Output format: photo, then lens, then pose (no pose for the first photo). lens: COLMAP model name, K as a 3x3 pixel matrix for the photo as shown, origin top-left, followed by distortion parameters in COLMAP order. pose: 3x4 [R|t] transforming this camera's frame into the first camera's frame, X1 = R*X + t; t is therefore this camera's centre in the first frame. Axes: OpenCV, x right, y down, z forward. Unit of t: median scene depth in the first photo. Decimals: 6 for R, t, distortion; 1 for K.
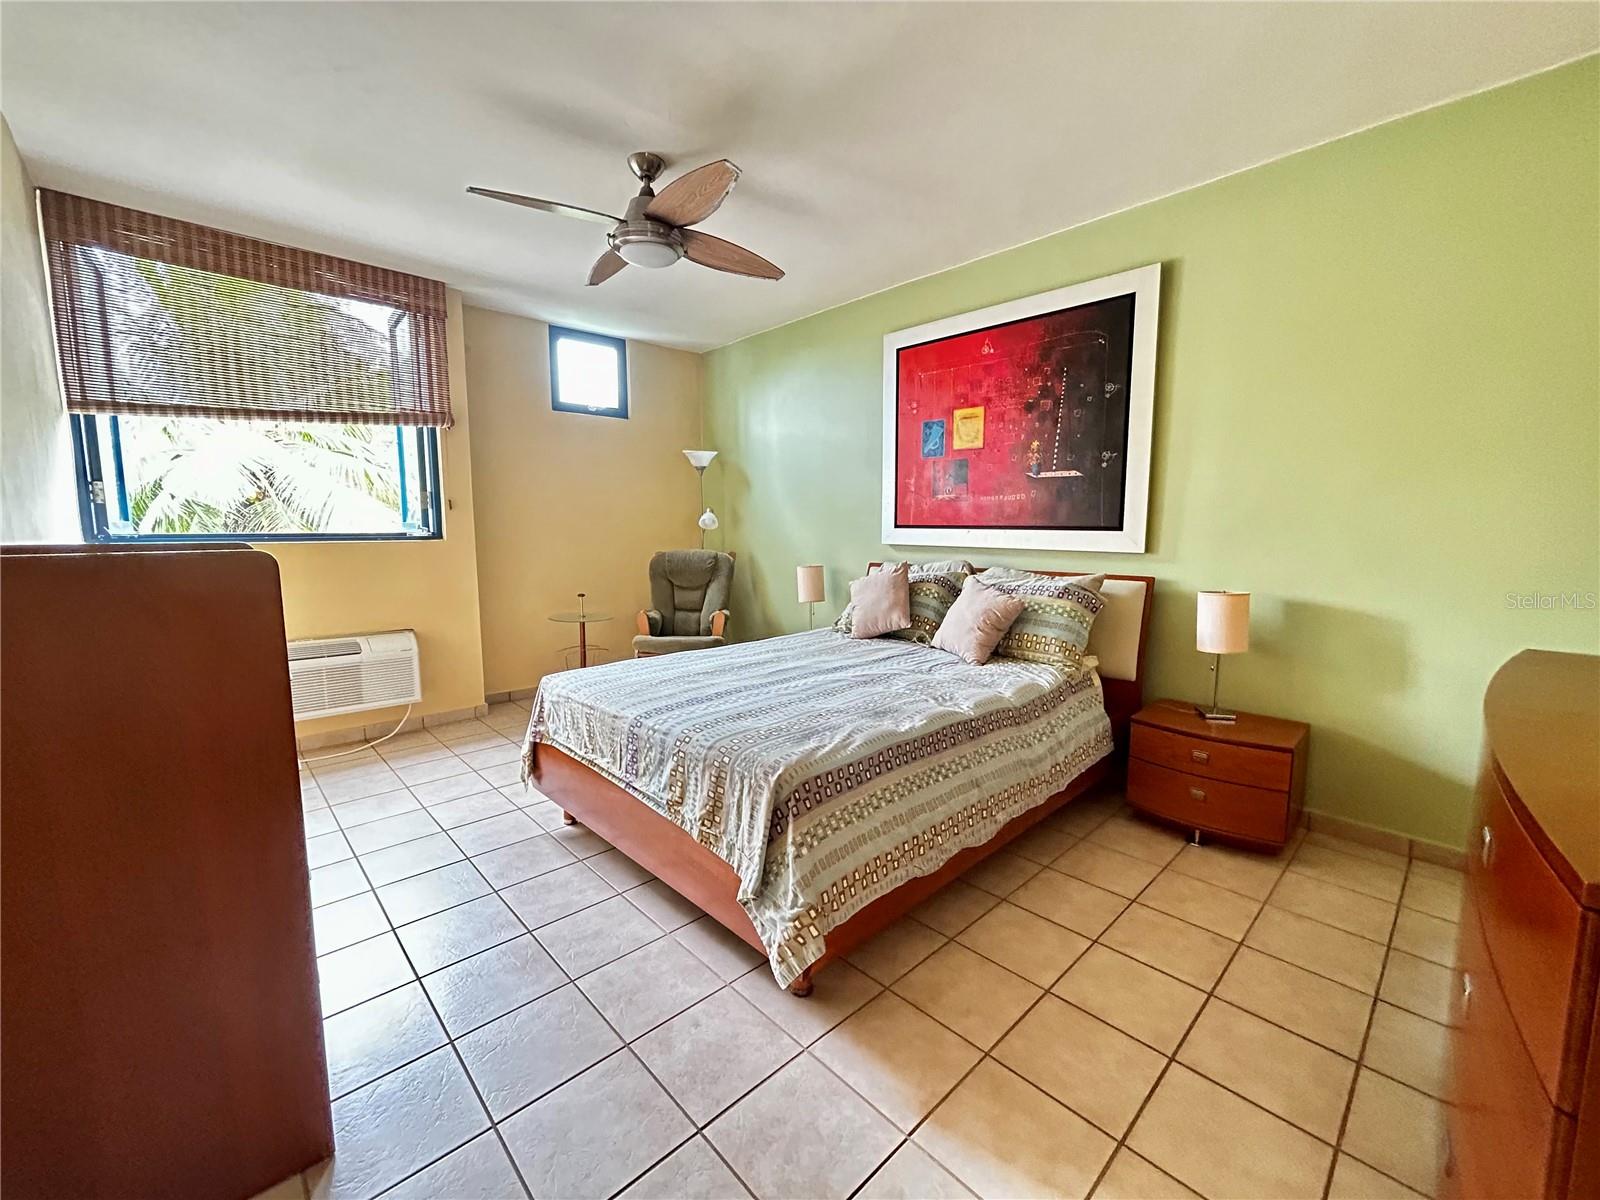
lens RADIAL K [[653.0, 0, 800.7], [0, 653.0, 595.8], [0, 0, 1]] dist [0.001426, 0.000858]
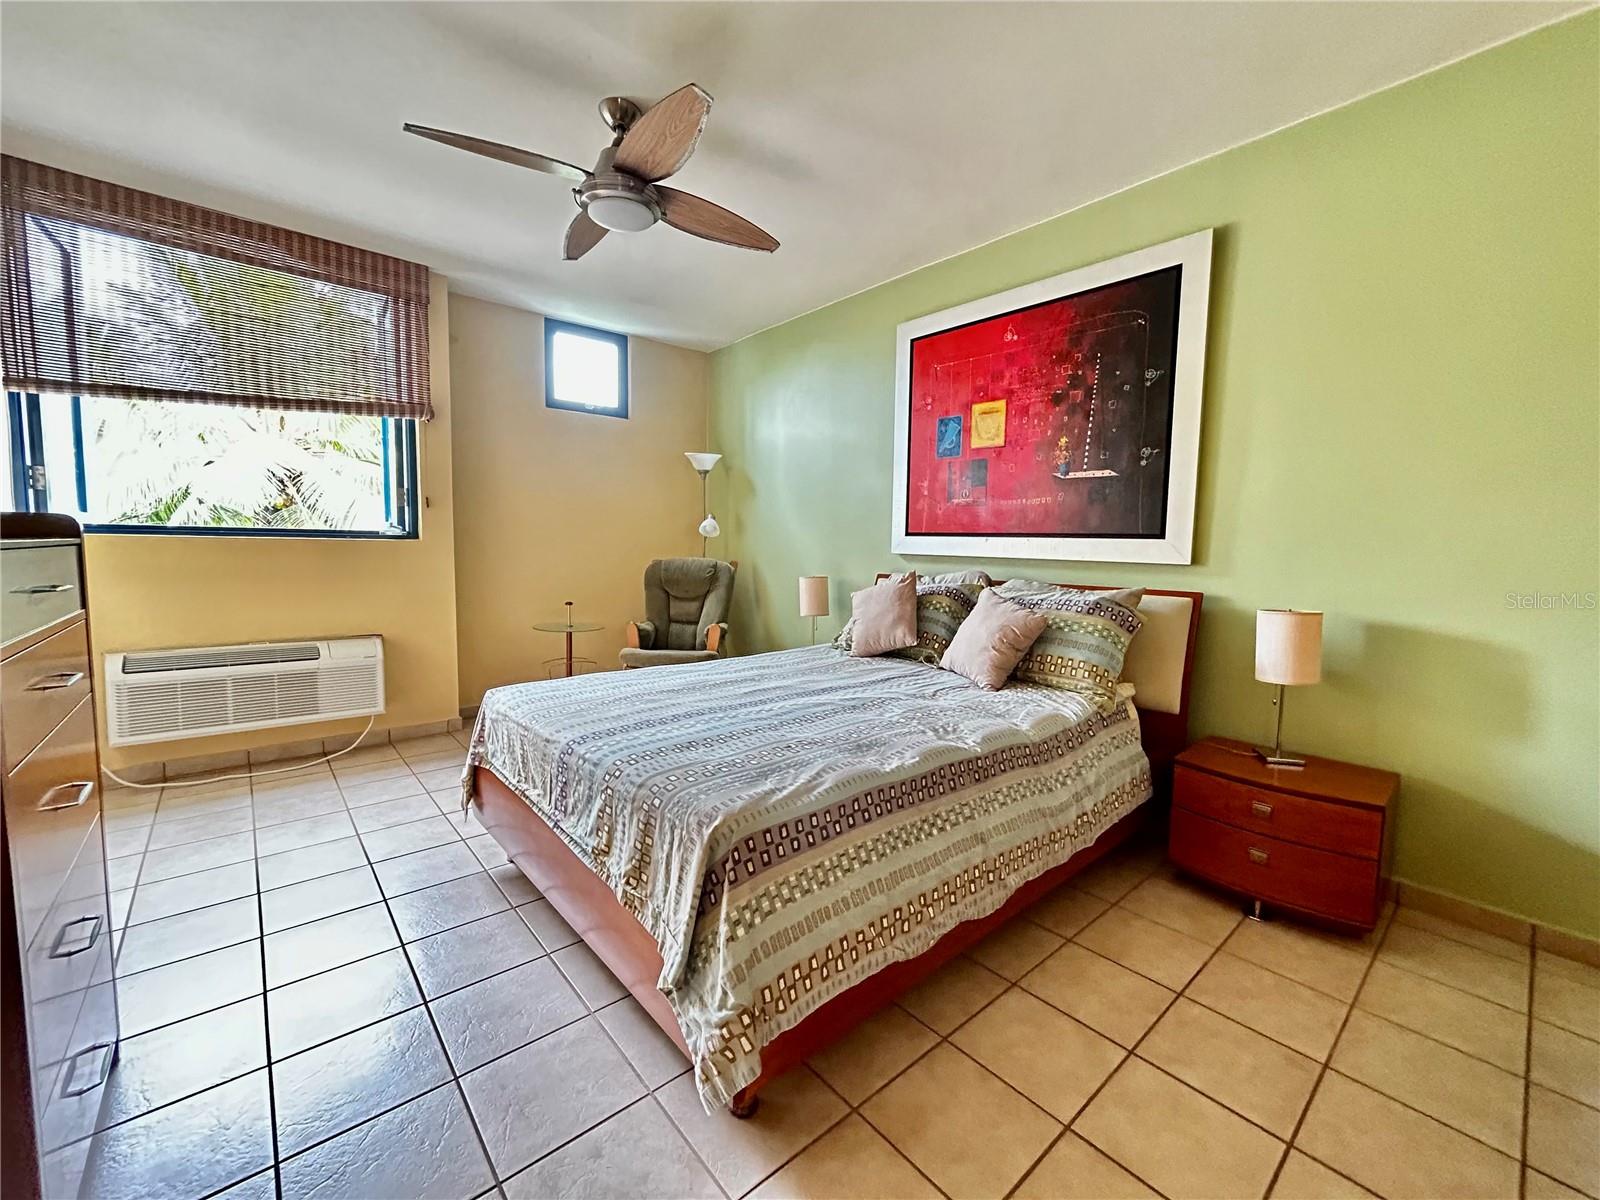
lens RADIAL K [[653.0, 0, 800.4], [0, 653.0, 596.2], [0, 0, 1]] dist [0.001426, 0.000858]
pose [[0.998903, 0.021686, -0.041510, 0.052560], [-0.022891, 0.999324, -0.028782, 0.012726], [0.040858, 0.029701, 0.998723, 0.127832]]
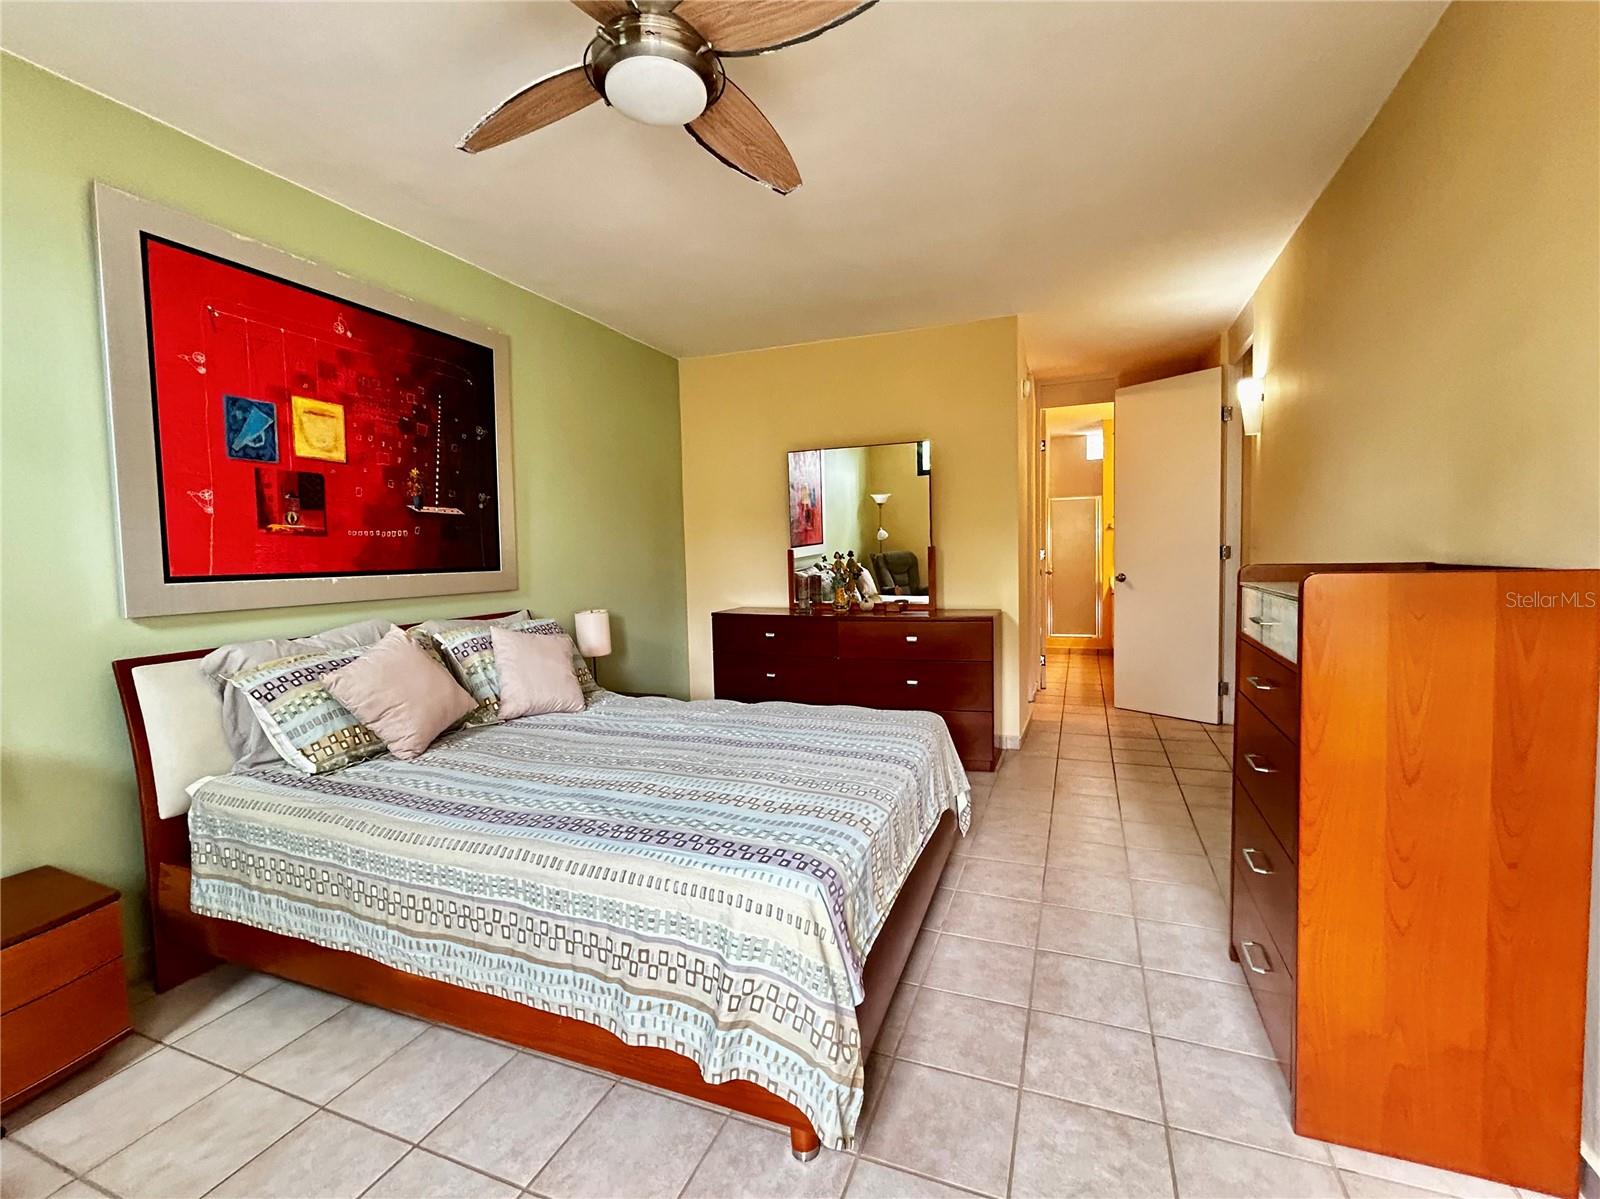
lens RADIAL K [[694.4, 0, 807.6], [0, 694.4, 598.8], [0, 0, 1]] dist [-0.002472, 0.000401]
pose [[-0.432439, -0.047711, 0.900400, -0.774581], [0.128169, 0.985206, 0.113761, -0.124733], [-0.892507, 0.164598, -0.419927, 1.095481]]
